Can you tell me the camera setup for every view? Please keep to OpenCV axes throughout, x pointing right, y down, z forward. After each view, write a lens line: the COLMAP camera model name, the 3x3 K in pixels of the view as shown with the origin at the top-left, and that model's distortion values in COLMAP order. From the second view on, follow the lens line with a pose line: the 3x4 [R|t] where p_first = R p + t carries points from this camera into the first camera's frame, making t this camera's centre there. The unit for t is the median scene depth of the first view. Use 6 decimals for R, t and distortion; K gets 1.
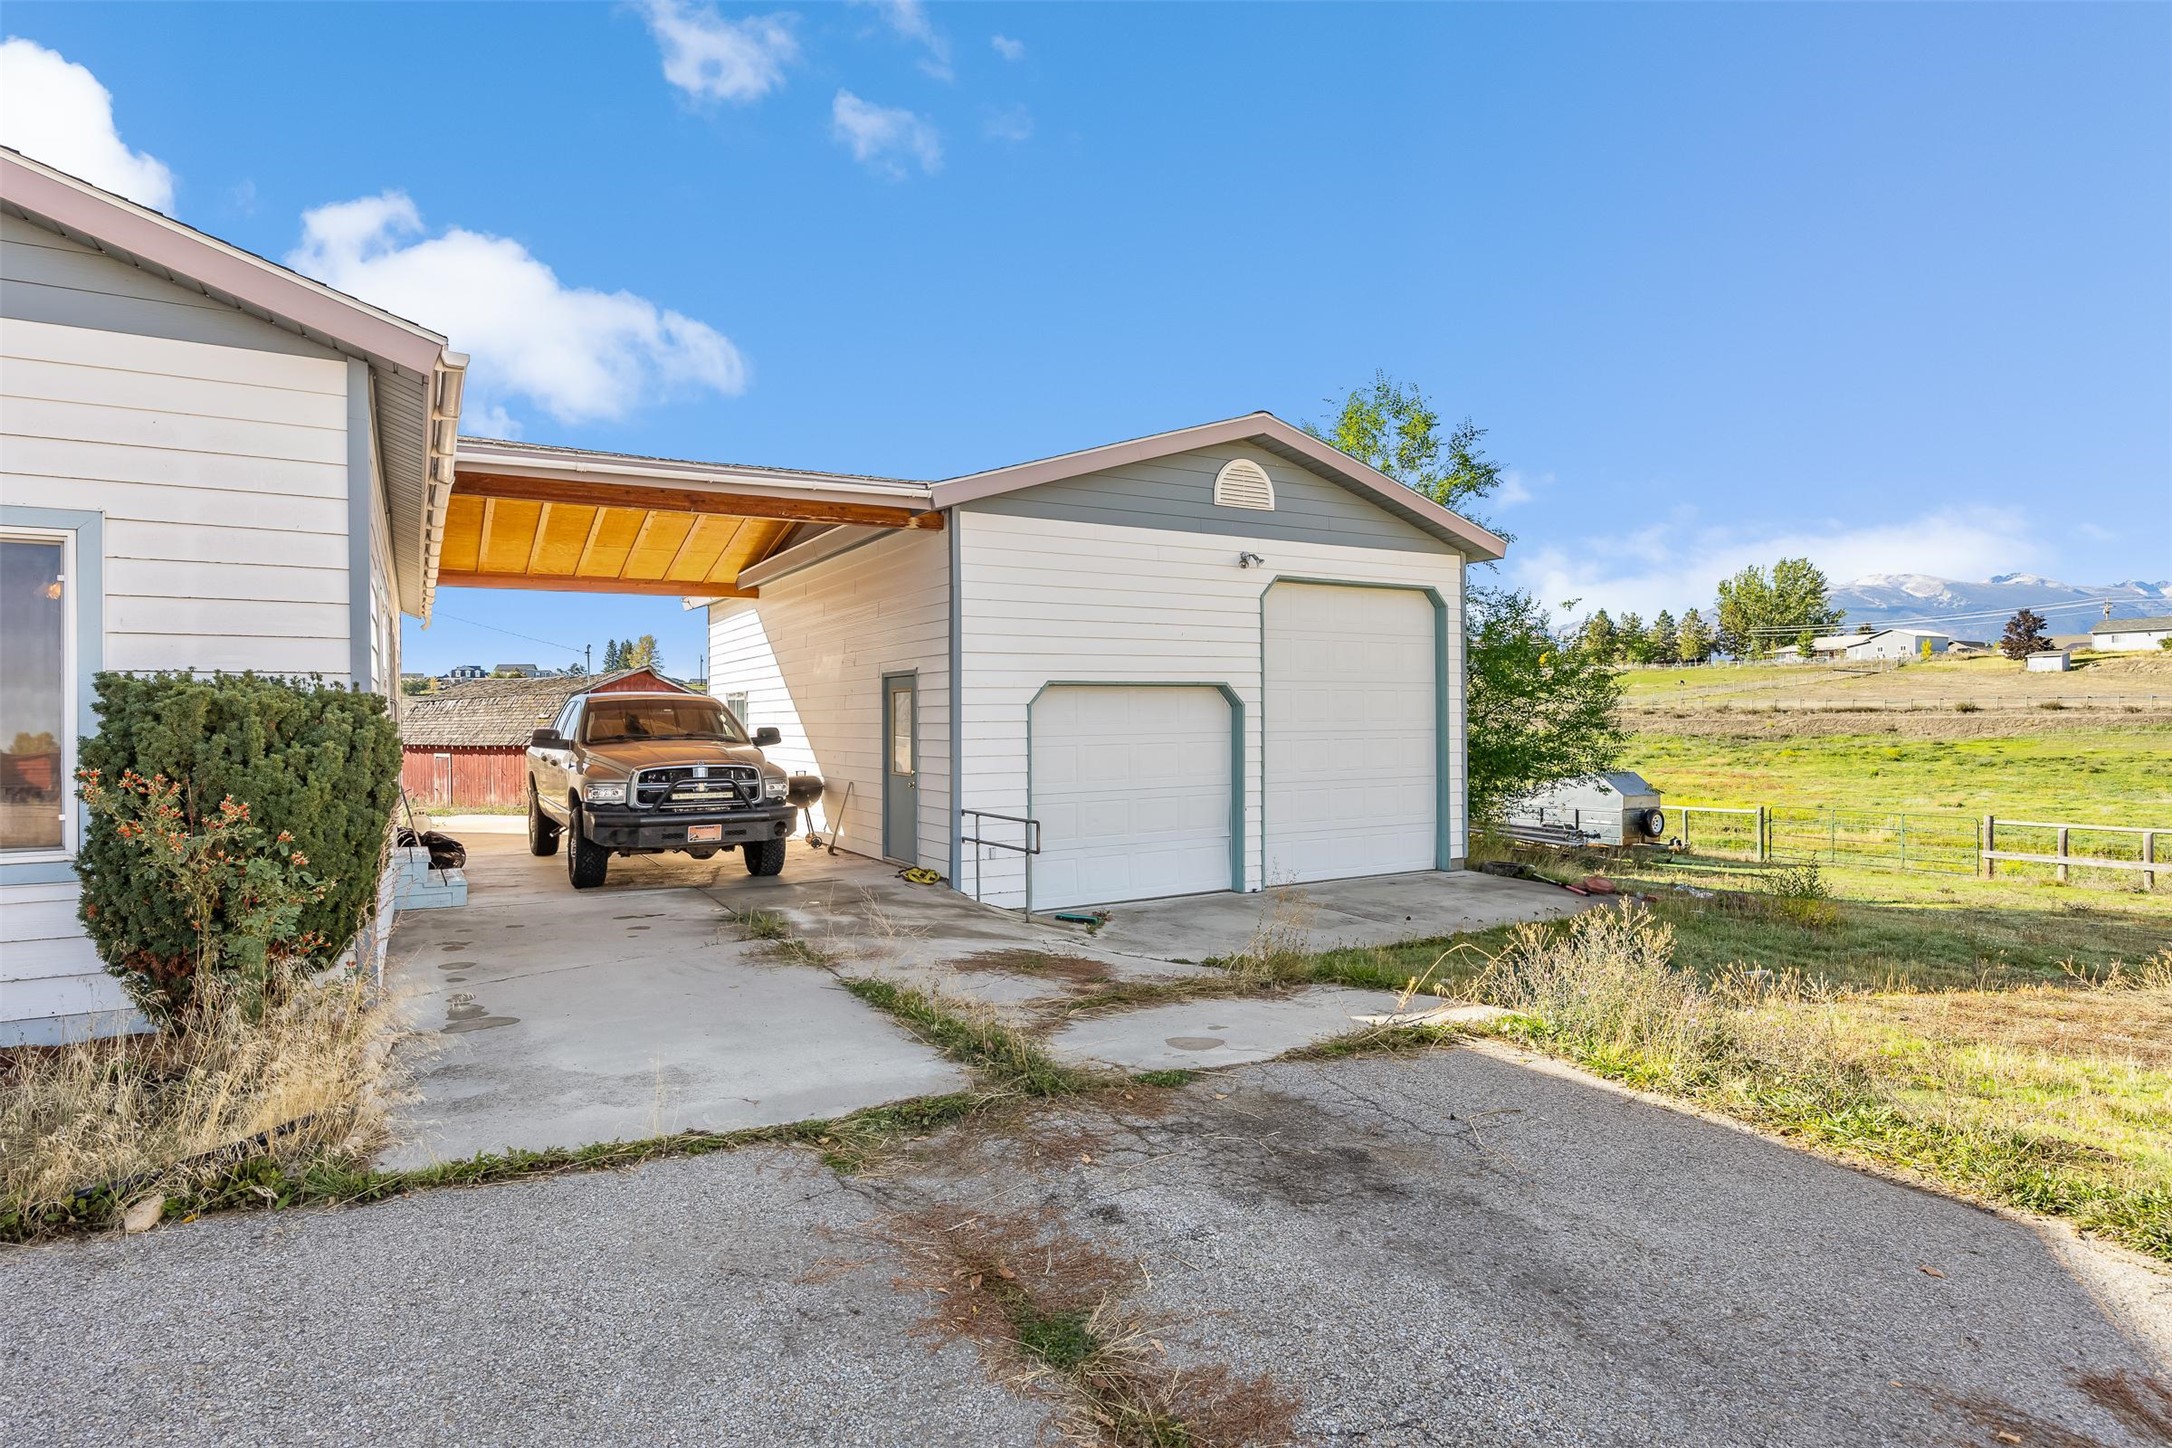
lens RADIAL K [[1127.4, 0, 1076.4], [0, 1127.4, 726.9], [0, 0, 1]] dist [-0.004039, -0.000669]
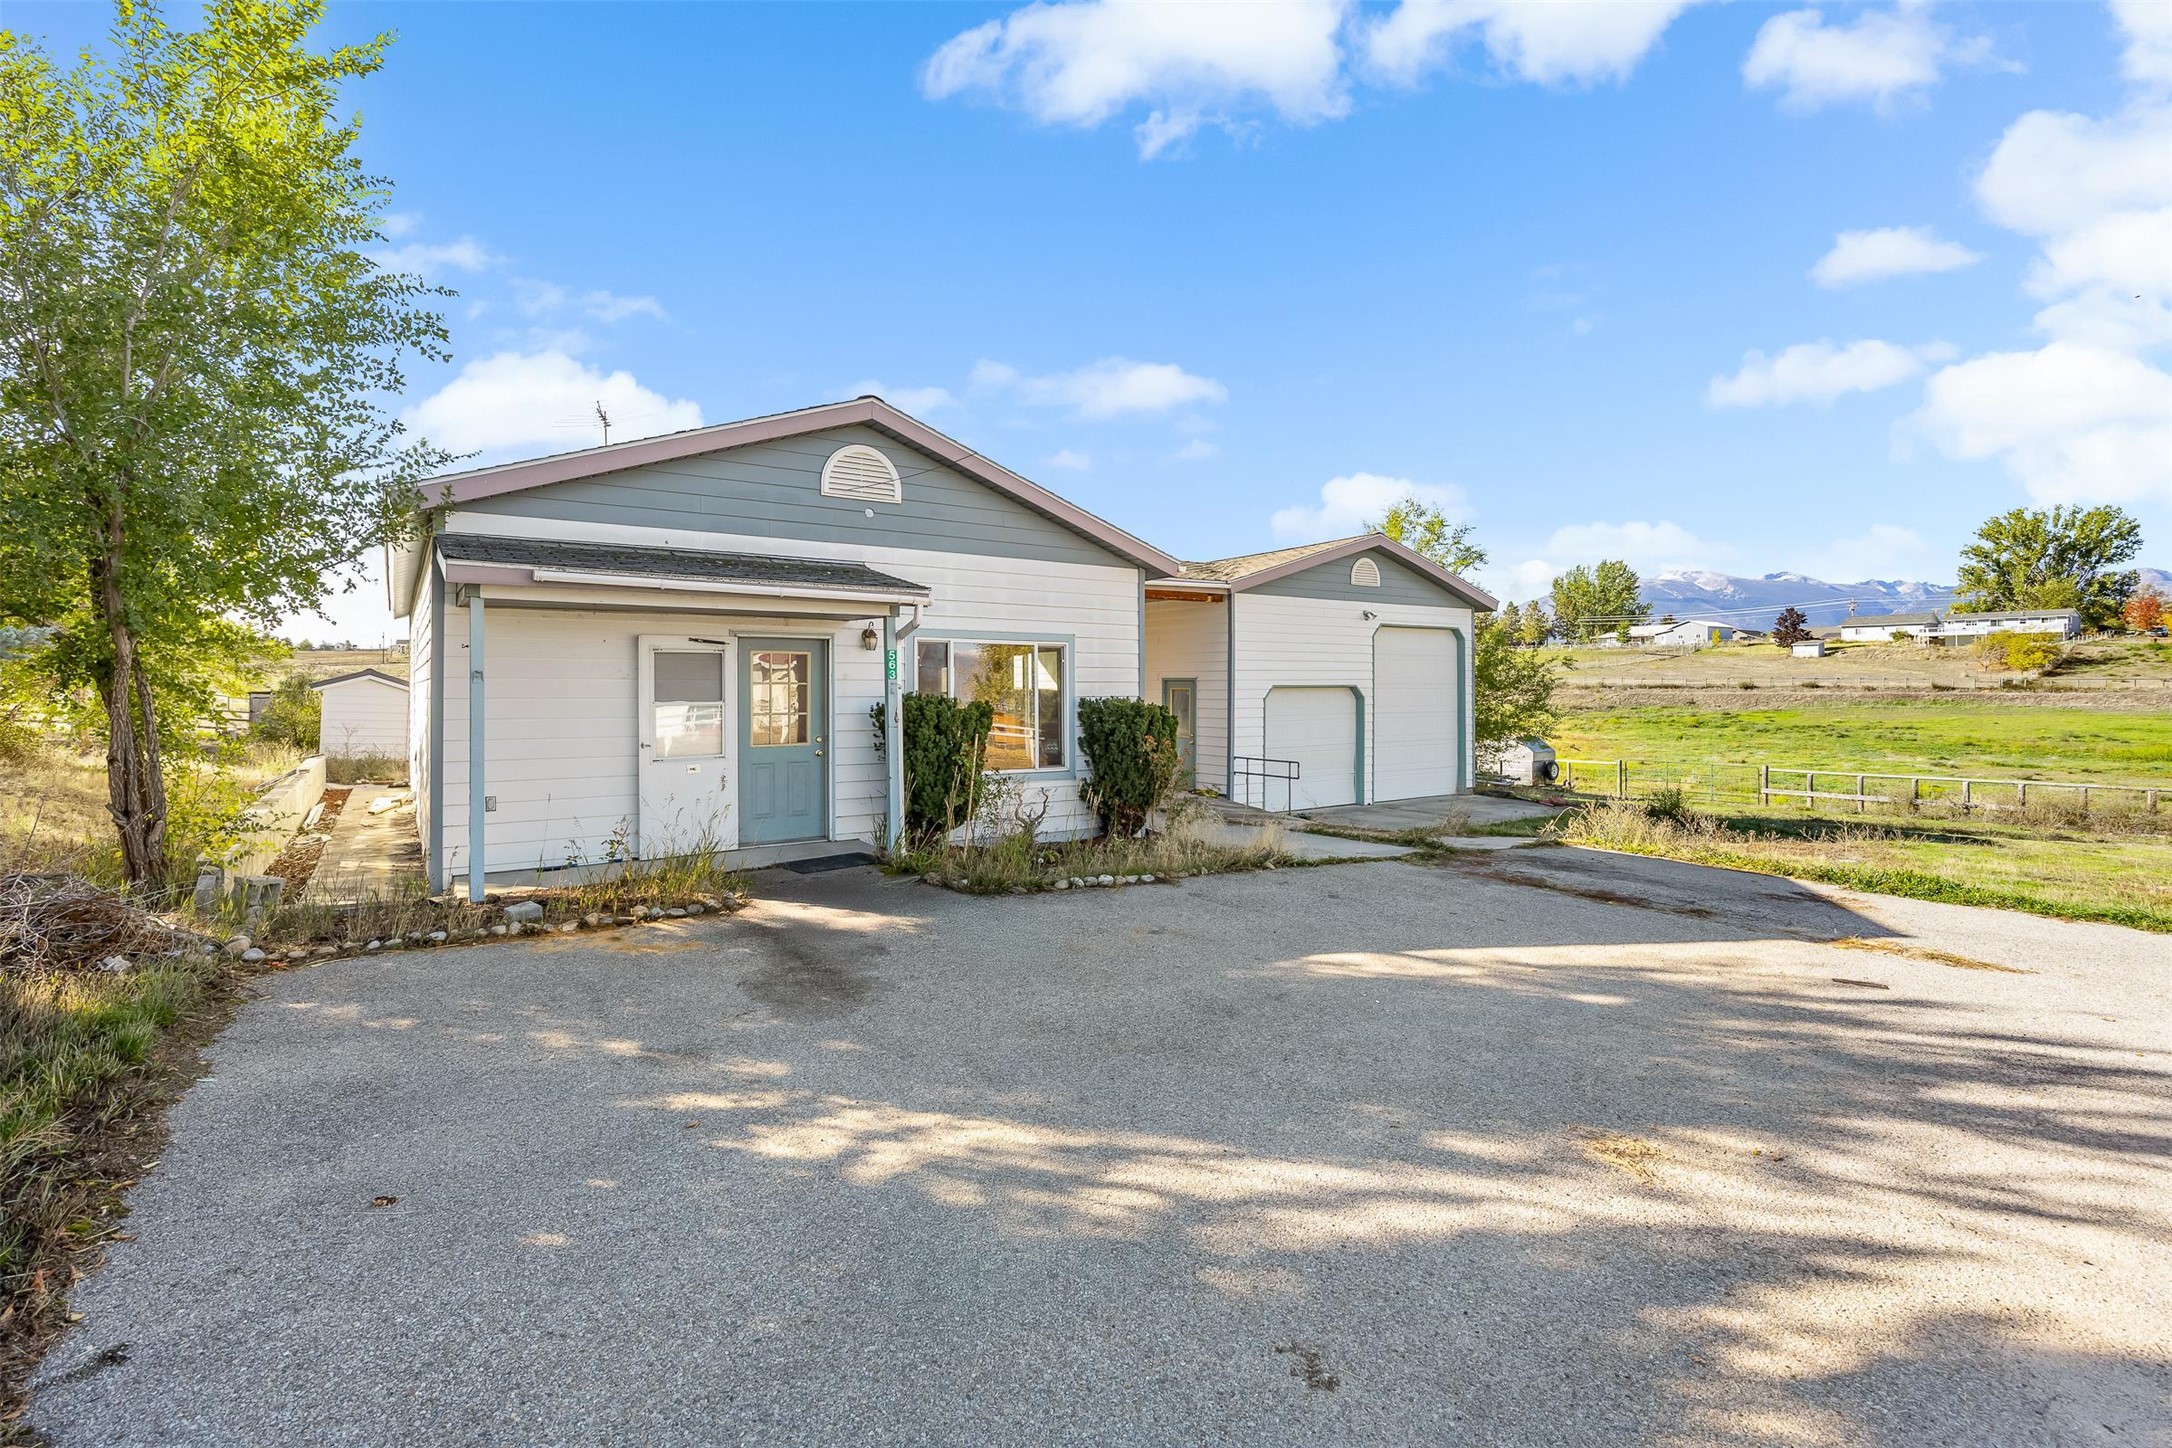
lens RADIAL K [[1015.9, 0, 1065.9], [0, 1015.9, 676.9], [0, 0, 1]] dist [0.000429, 0.000048]
pose [[0.996735, 0.009178, 0.080214, -0.073734], [-0.008042, 0.999863, -0.014470, -0.004299], [-0.080335, 0.013778, 0.996673, -0.089954]]
